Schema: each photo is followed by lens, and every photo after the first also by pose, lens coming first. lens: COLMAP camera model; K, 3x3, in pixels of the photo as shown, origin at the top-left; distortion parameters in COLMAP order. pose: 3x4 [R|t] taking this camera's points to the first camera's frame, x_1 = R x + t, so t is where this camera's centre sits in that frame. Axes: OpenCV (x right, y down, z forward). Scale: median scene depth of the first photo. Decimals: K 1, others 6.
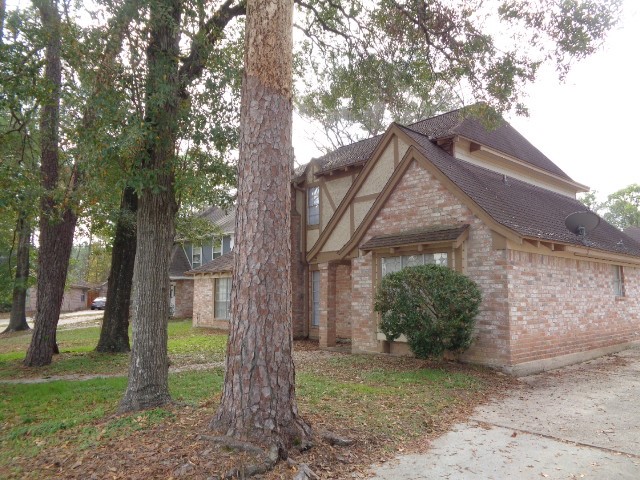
lens RADIAL K [[482.3, 0, 320.2], [0, 482.3, 237.9], [0, 0, 1]] dist [-0.012307, -0.002465]
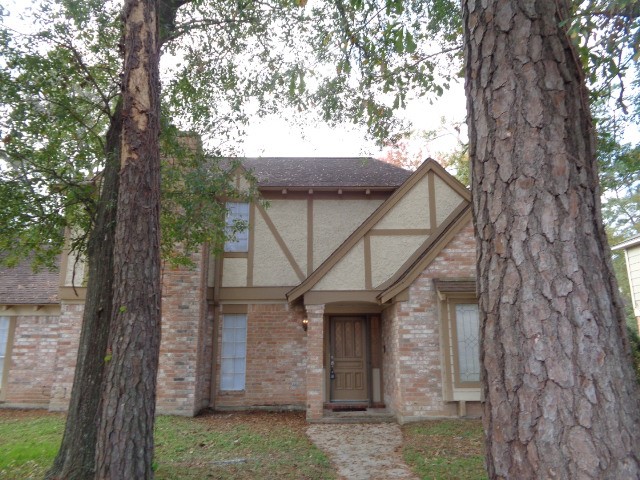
lens RADIAL K [[482.3, 0, 320.2], [0, 482.3, 242.5], [0, 0, 1]] dist [-0.012307, -0.002465]
pose [[0.629783, 0.182184, 0.755104, -0.668316], [-0.090855, 0.982711, -0.161323, 0.090058], [-0.771439, 0.032994, 0.635447, 0.593567]]
